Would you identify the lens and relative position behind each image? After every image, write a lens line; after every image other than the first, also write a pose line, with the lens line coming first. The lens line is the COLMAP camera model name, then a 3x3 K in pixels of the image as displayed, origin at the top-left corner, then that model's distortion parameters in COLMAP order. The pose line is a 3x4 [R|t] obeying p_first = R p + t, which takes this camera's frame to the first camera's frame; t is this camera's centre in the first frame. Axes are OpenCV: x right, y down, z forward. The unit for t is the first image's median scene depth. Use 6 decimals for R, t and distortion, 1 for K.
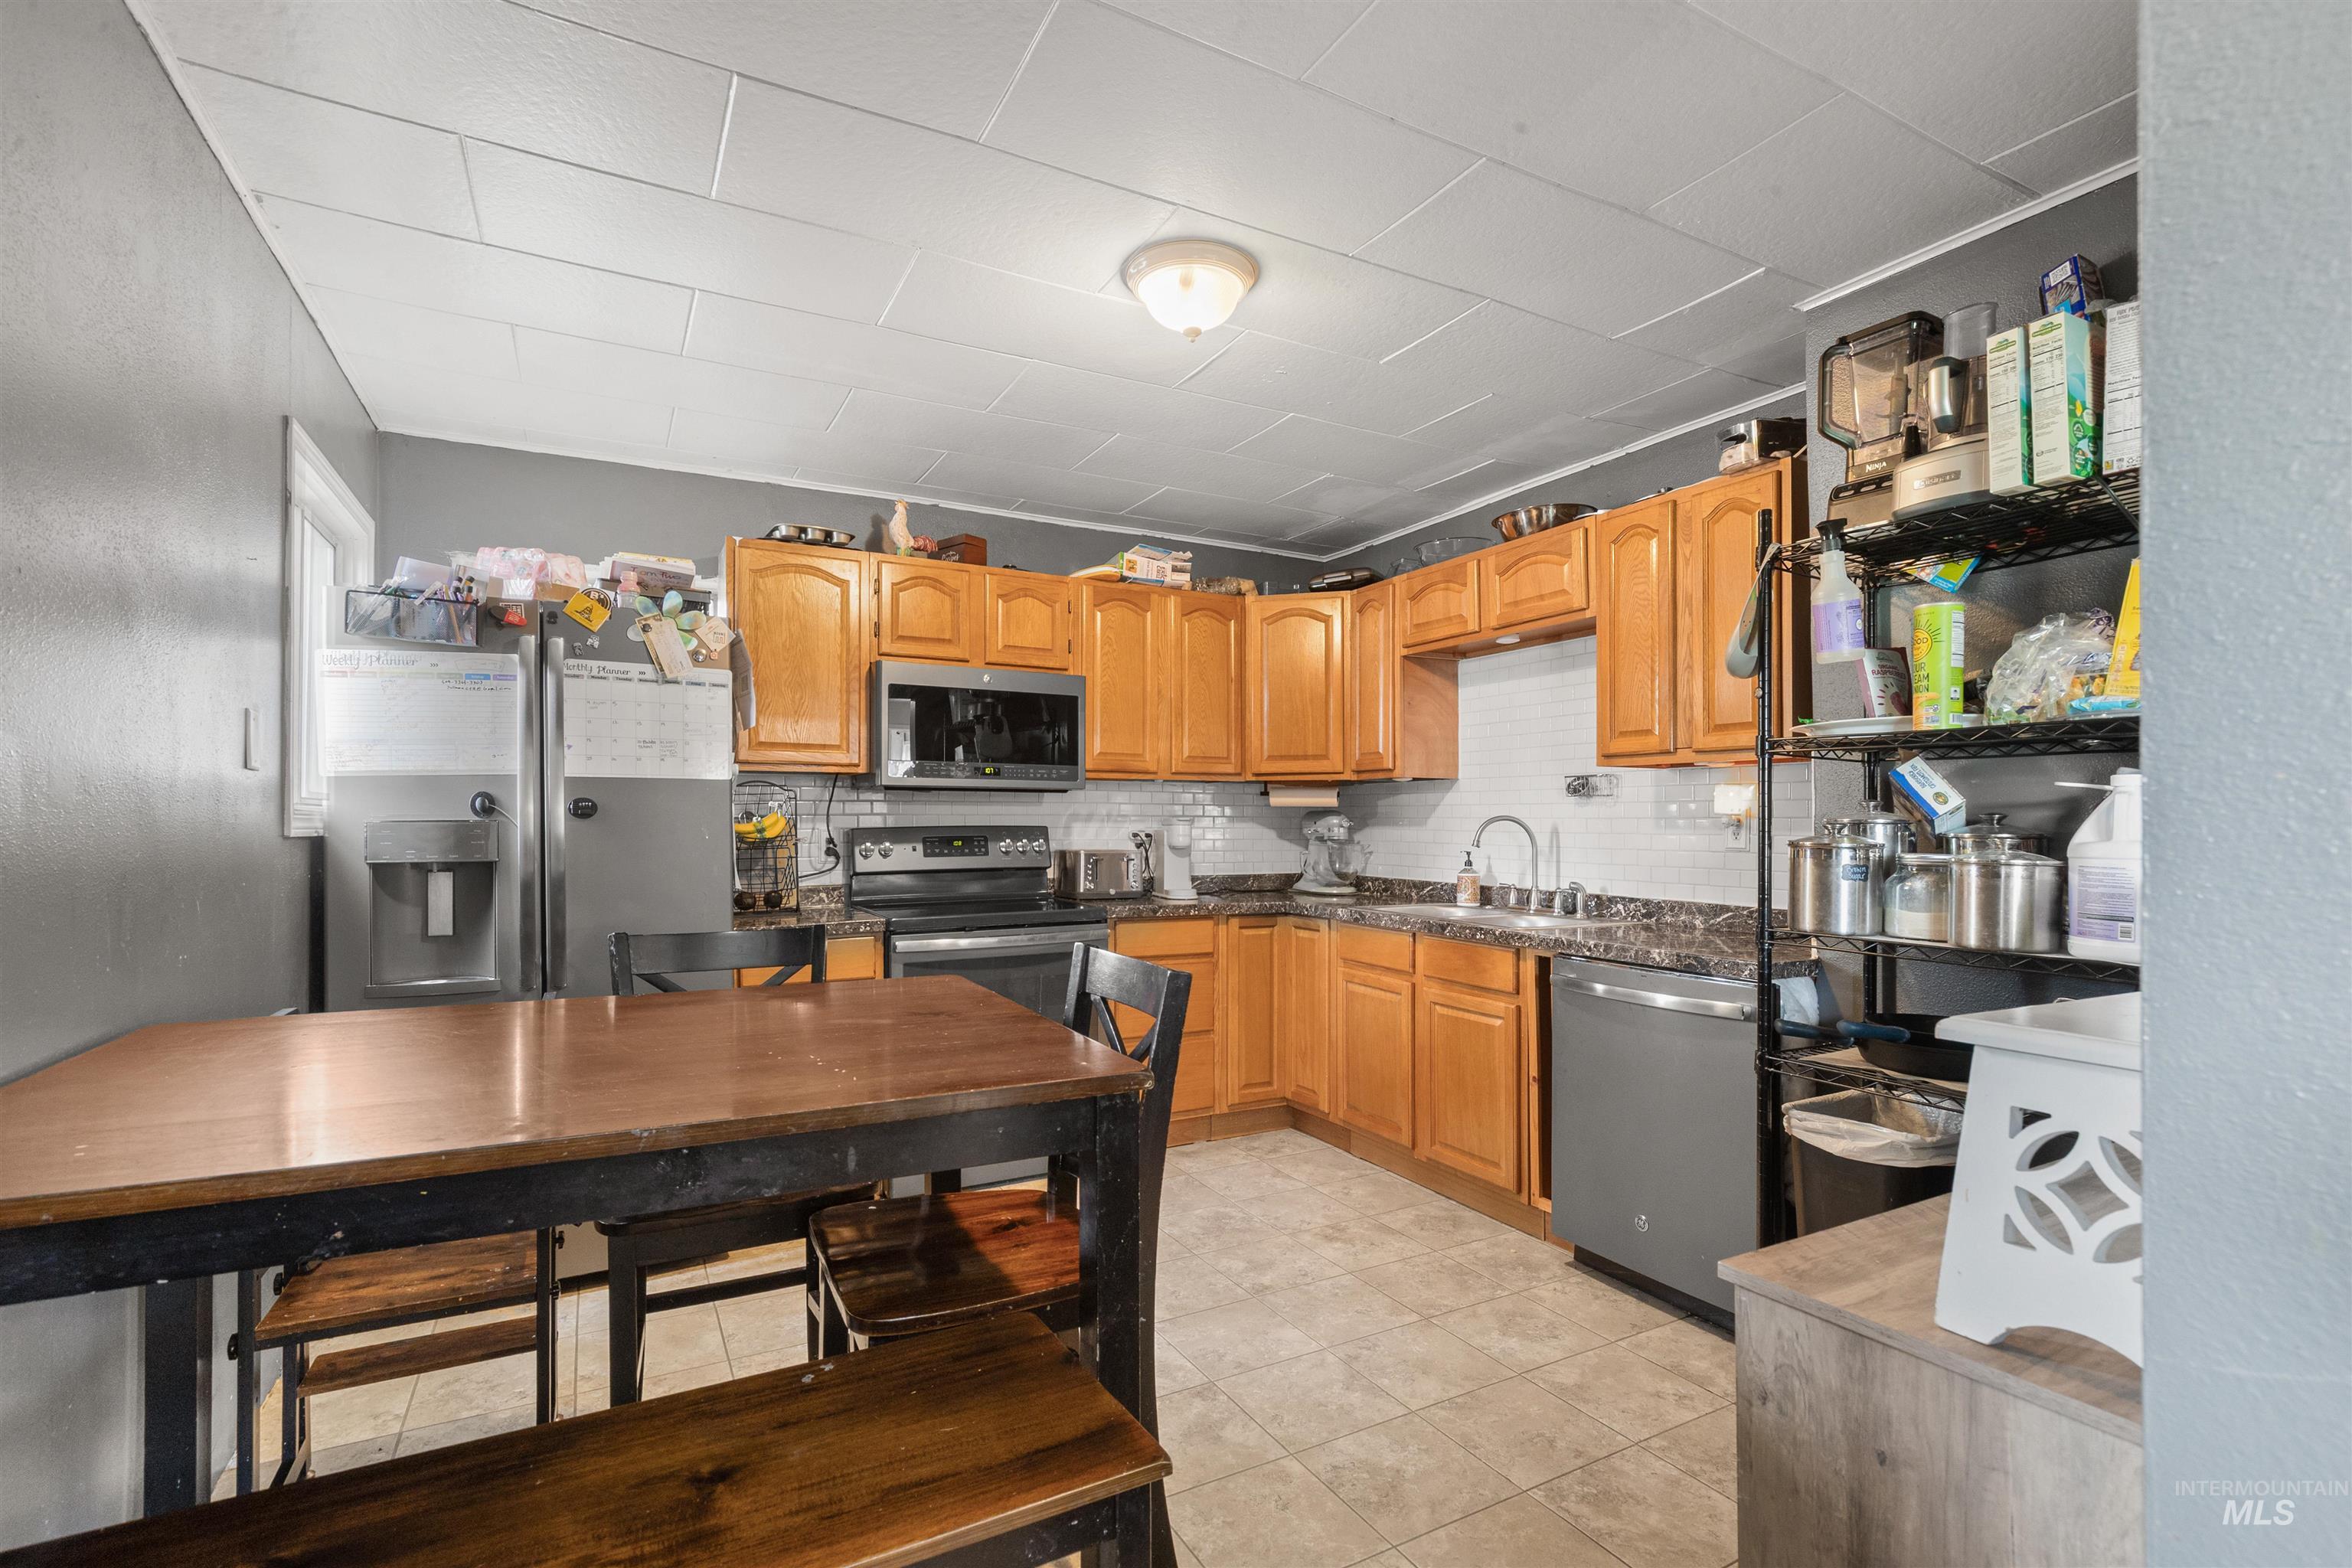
lens RADIAL K [[1069.5, 0, 1181.1], [0, 1069.5, 811.4], [0, 0, 1]] dist [-0.002565, 0.000294]
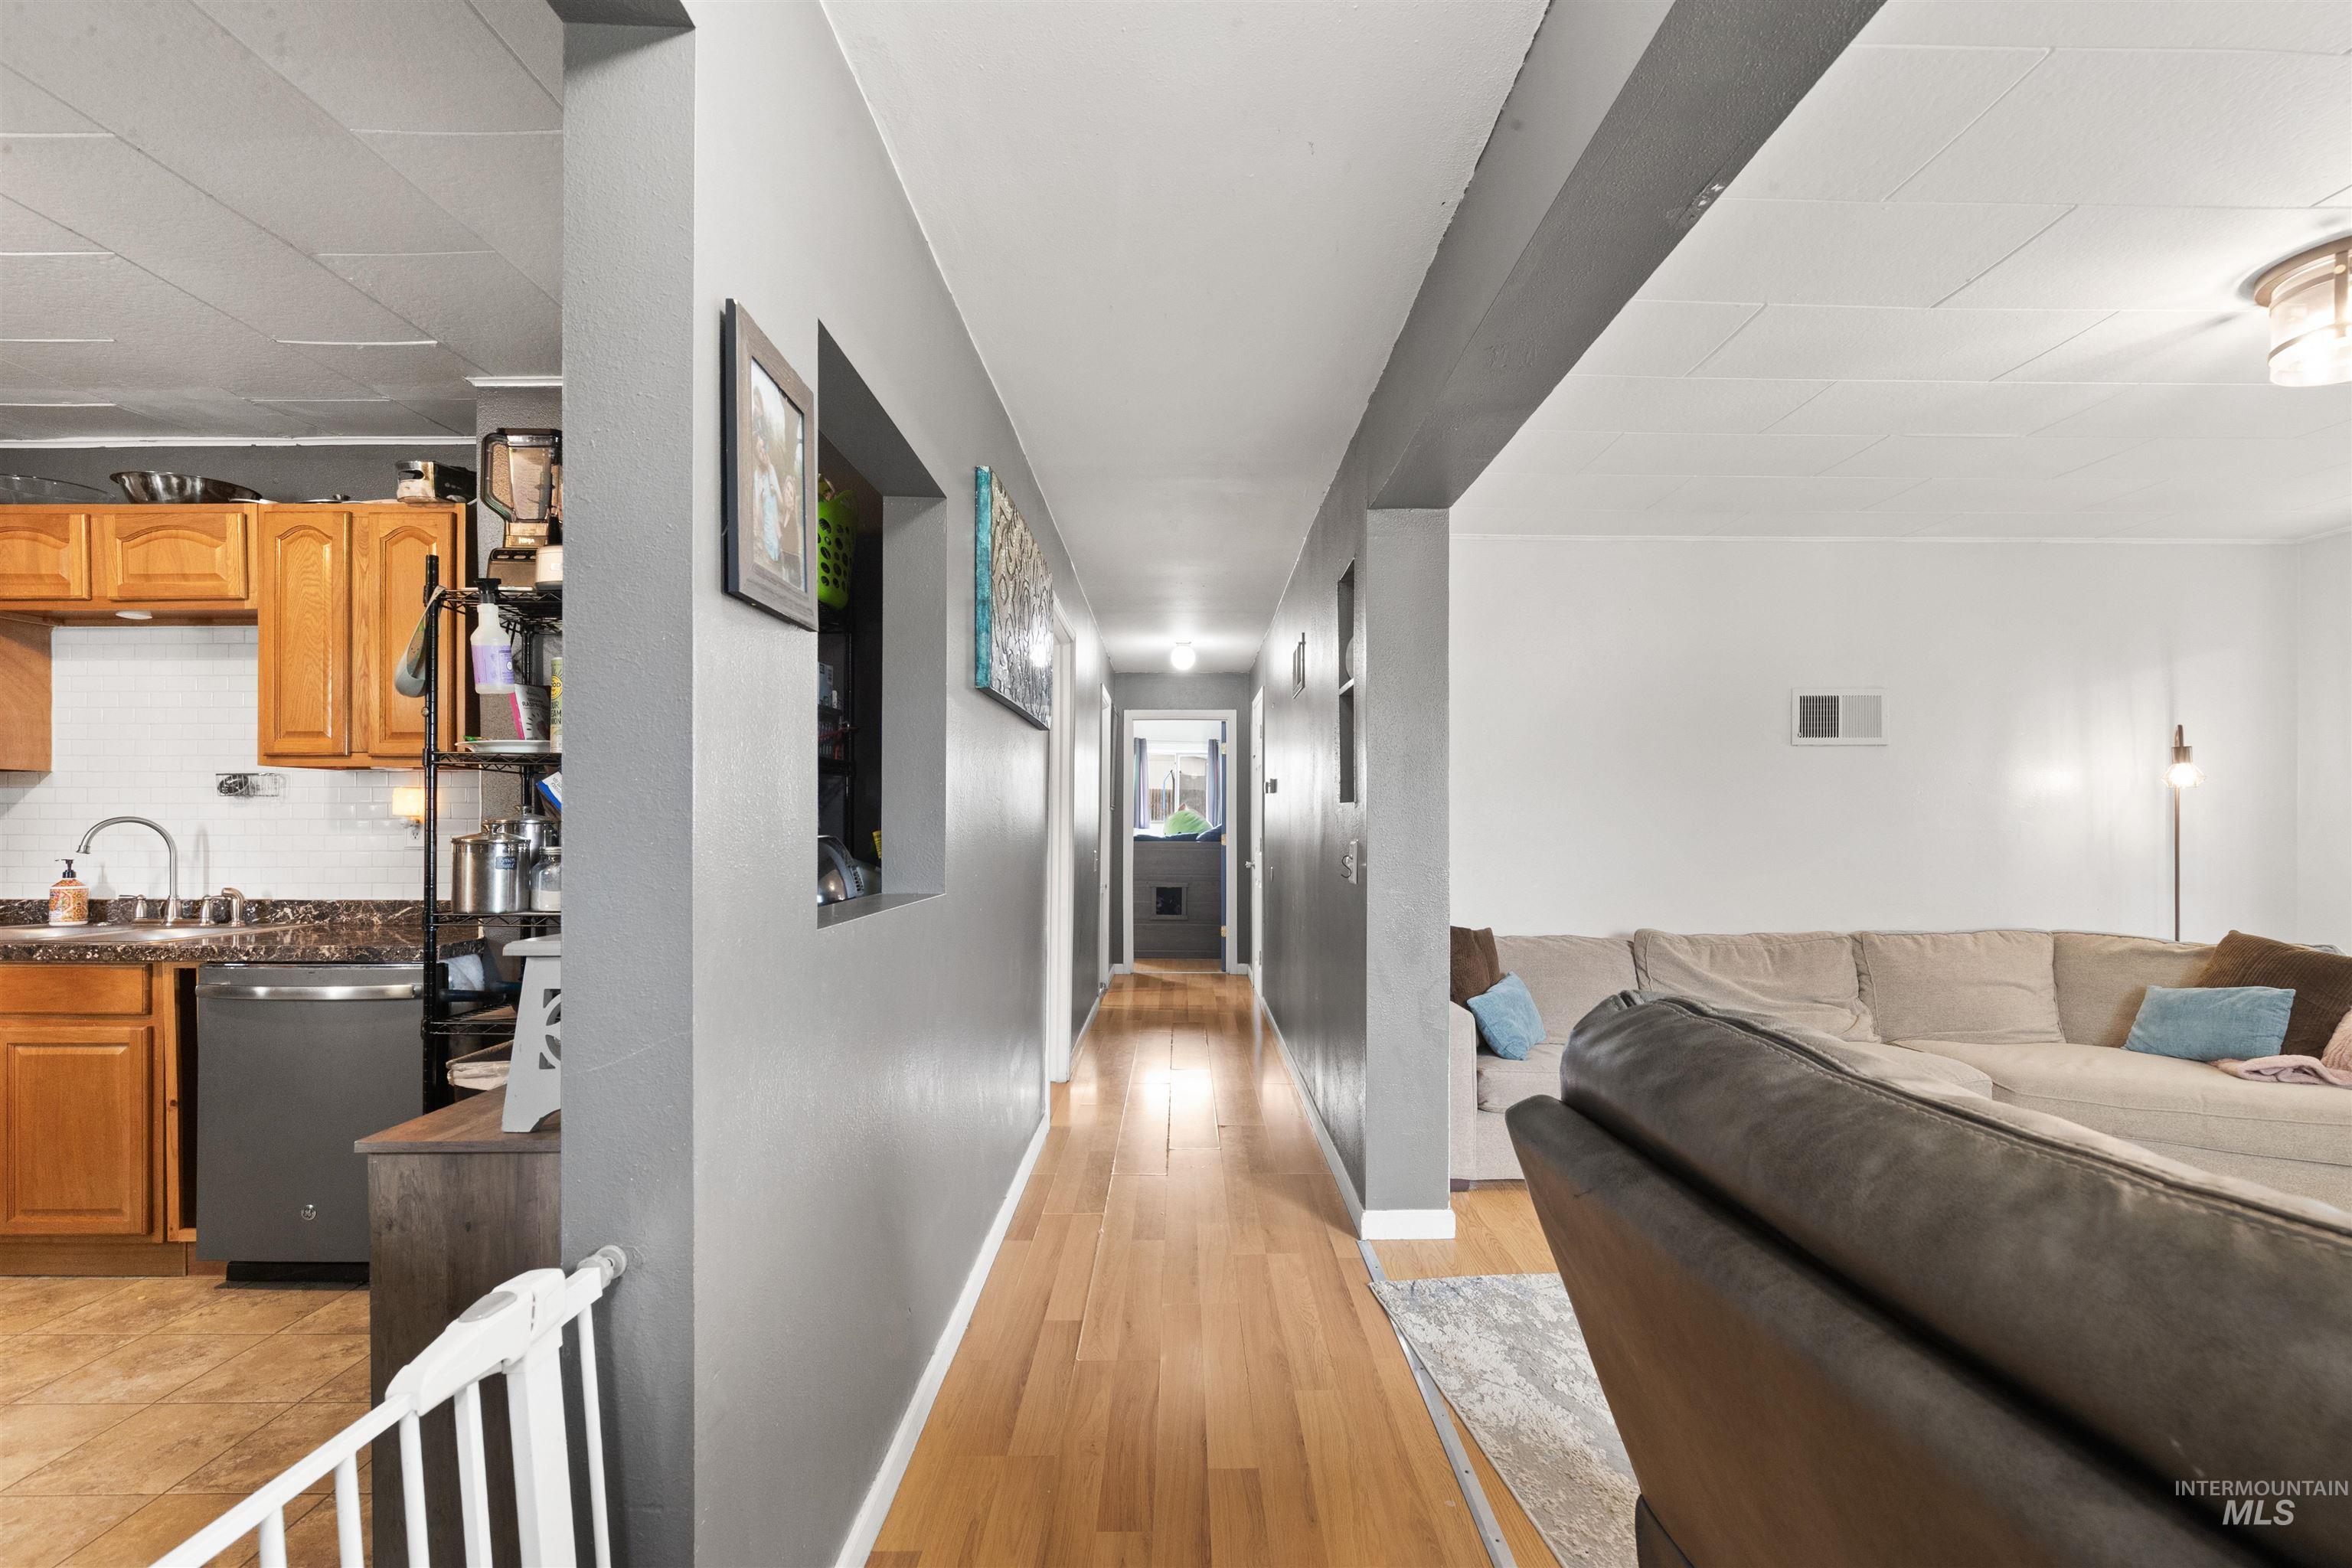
lens RADIAL K [[1095.0, 0, 1180.6], [0, 1095.0, 818.3], [0, 0, 1]] dist [-0.005885, 0.004899]
pose [[0.482105, 0.000707, 0.876113, -0.078409], [-0.005777, 0.999980, 0.002373, -0.001830], [-0.876094, -0.006206, 0.482100, -0.217981]]
